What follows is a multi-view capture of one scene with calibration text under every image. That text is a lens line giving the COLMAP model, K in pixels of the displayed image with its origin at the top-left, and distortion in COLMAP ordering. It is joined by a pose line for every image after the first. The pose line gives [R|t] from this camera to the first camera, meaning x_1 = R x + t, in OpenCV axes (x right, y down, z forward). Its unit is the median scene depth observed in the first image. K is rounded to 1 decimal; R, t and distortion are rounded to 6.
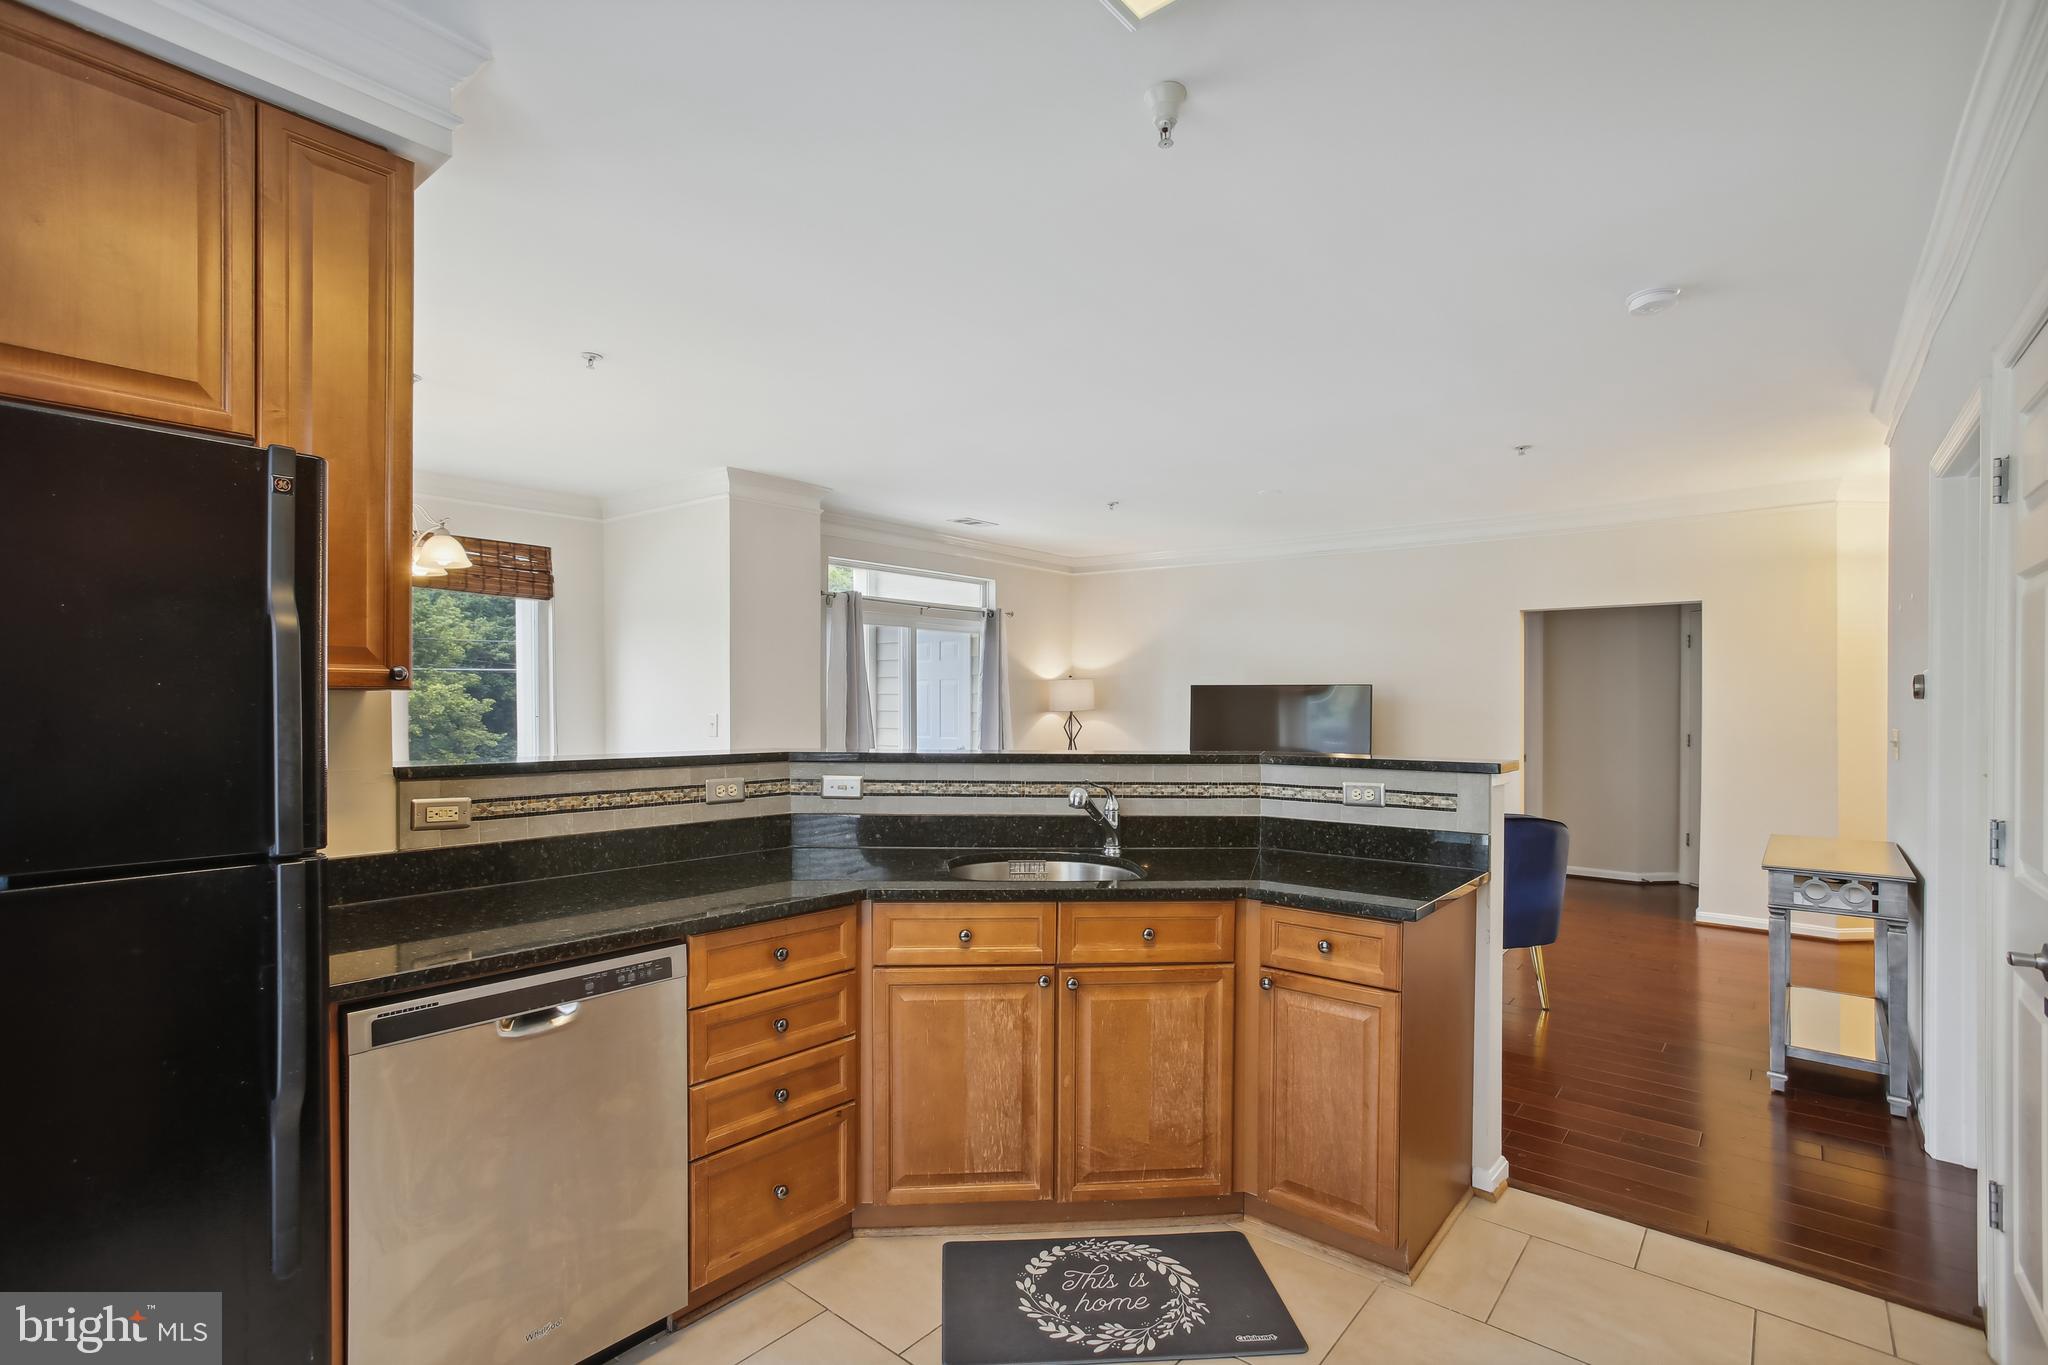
lens RADIAL K [[951.7, 0, 1014.4], [0, 951.7, 701.6], [0, 0, 1]] dist [-0.055956, 0.022508]
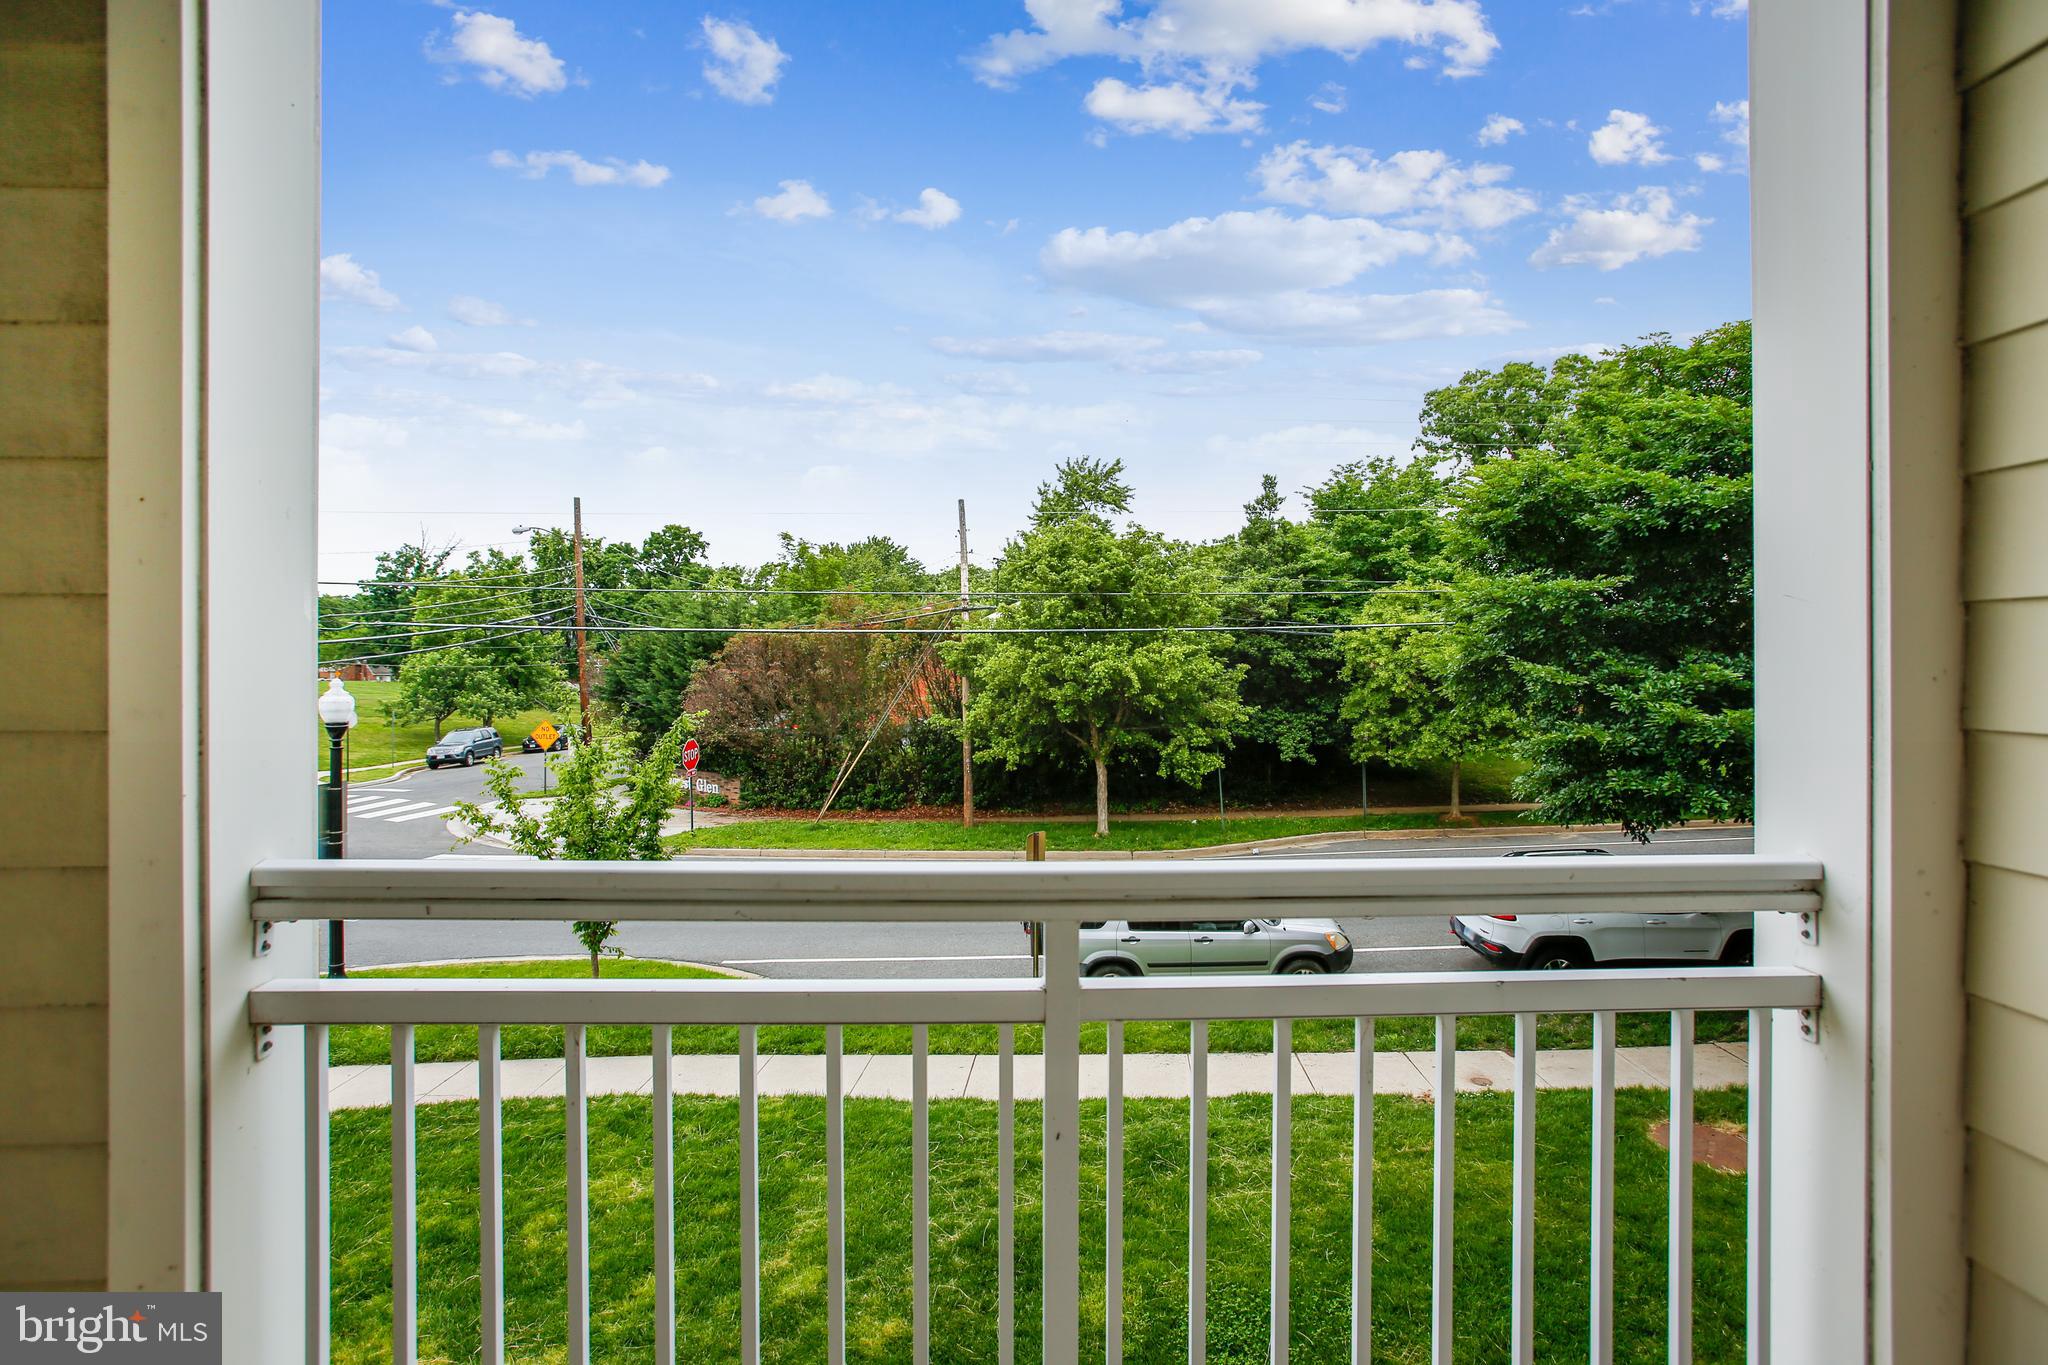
lens RADIAL K [[951.7, 0, 1035.5], [0, 951.7, 661.4], [0, 0, 1]] dist [-0.055956, 0.022508]
pose [[0.661031, -0.005866, -0.750336, -0.239744], [0.002900, 0.999982, -0.005263, -0.005766], [0.750353, 0.001303, 0.661036, 1.327295]]
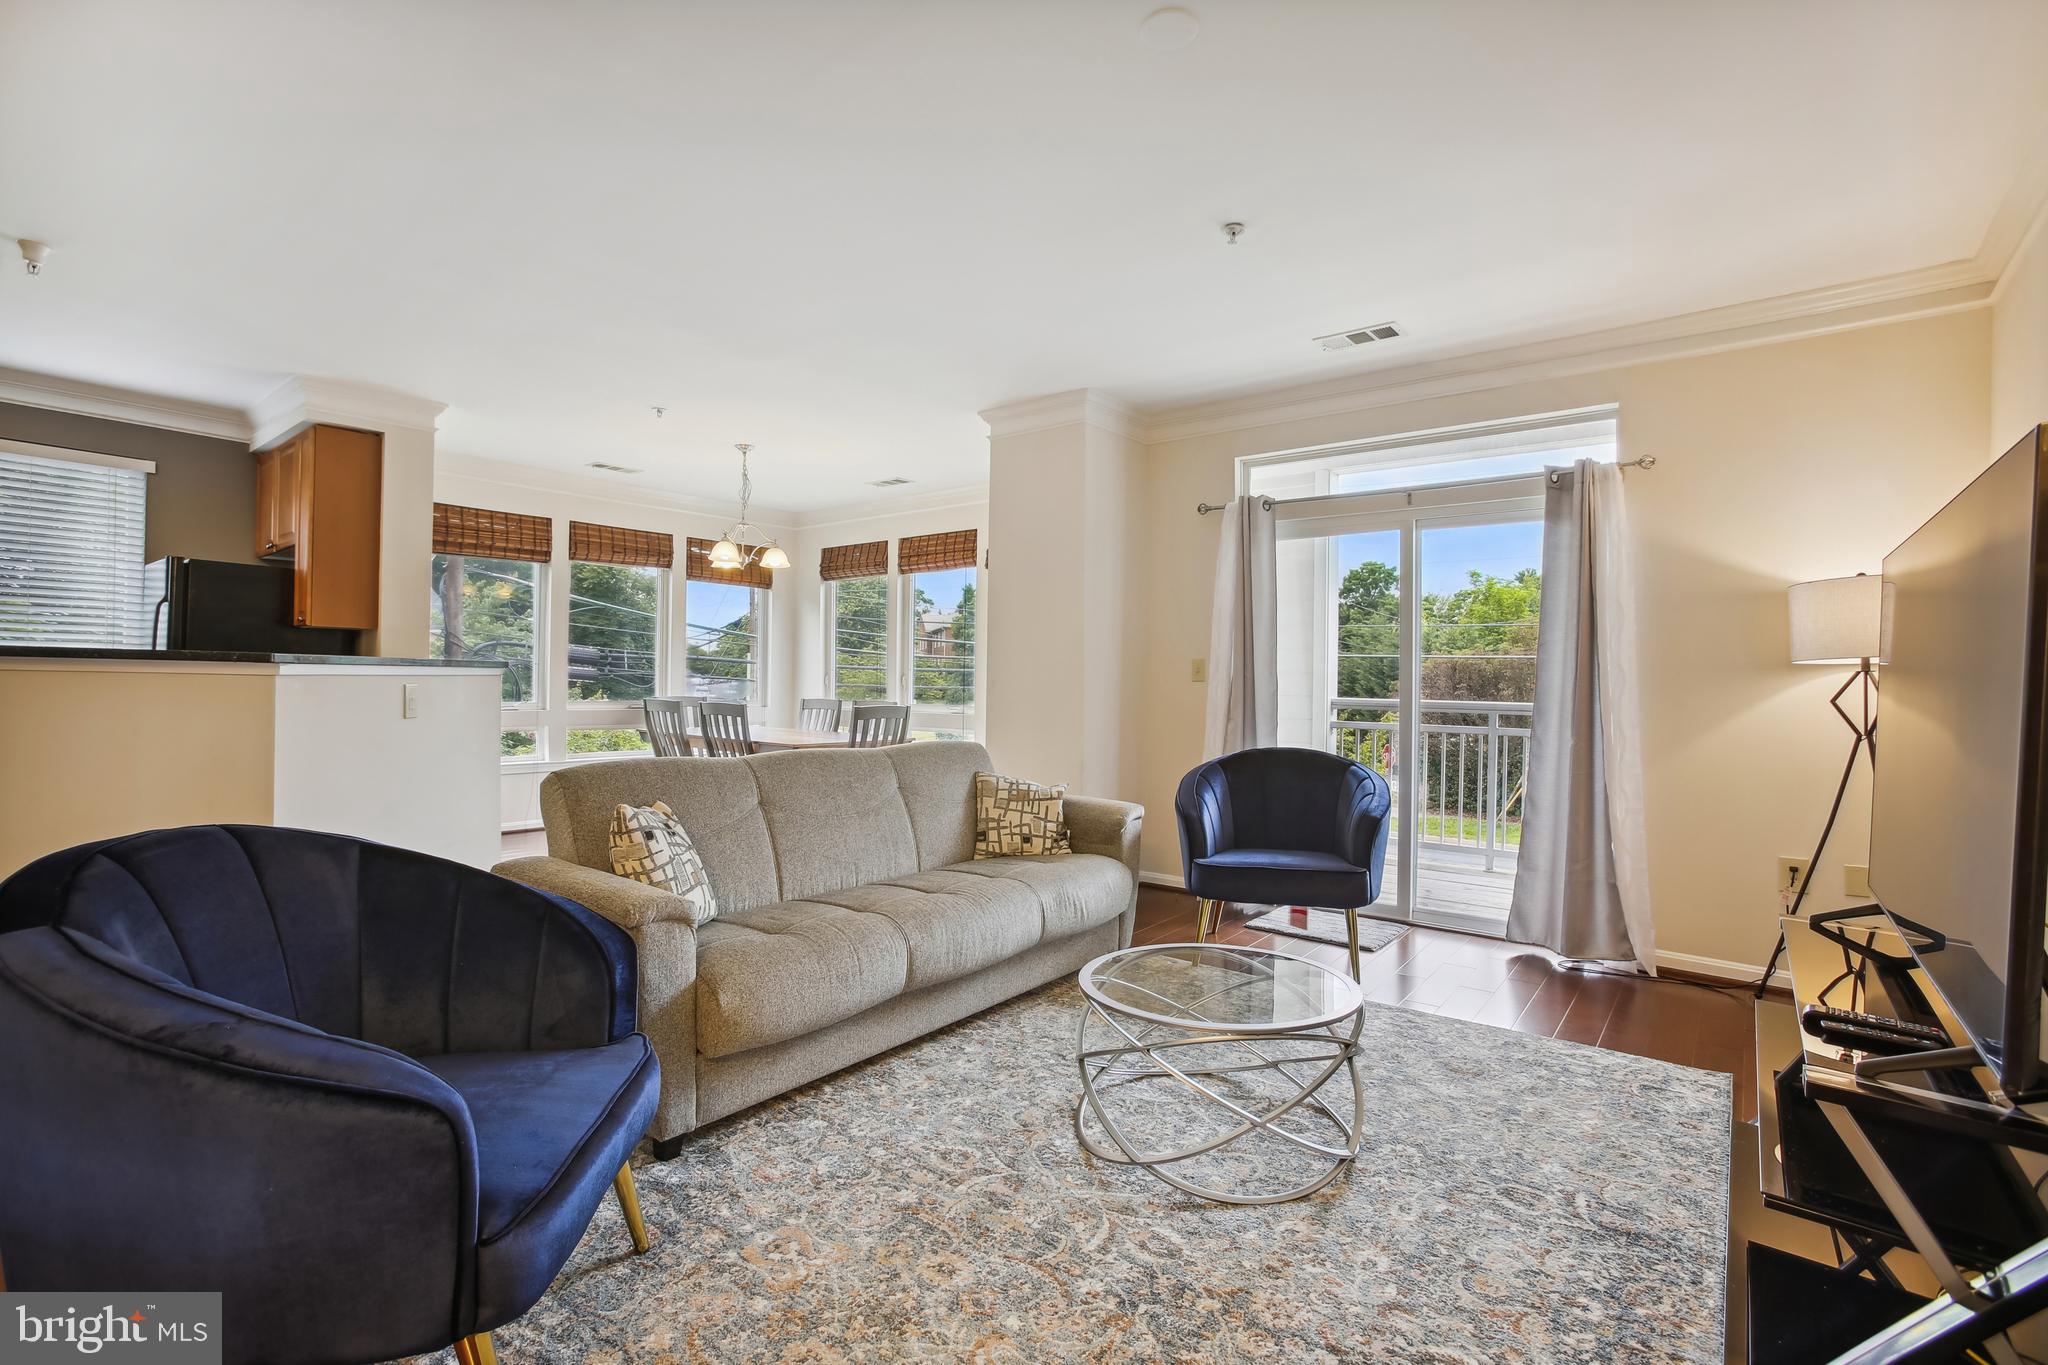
lens RADIAL K [[951.7, 0, 1030.5], [0, 951.7, 680.0], [0, 0, 1]] dist [-0.055956, 0.022508]
pose [[0.019135, -0.009219, -0.999774, 0.630562], [-0.019626, 0.999761, -0.009595, 0.039943], [0.999624, 0.019805, 0.018949, 0.929116]]
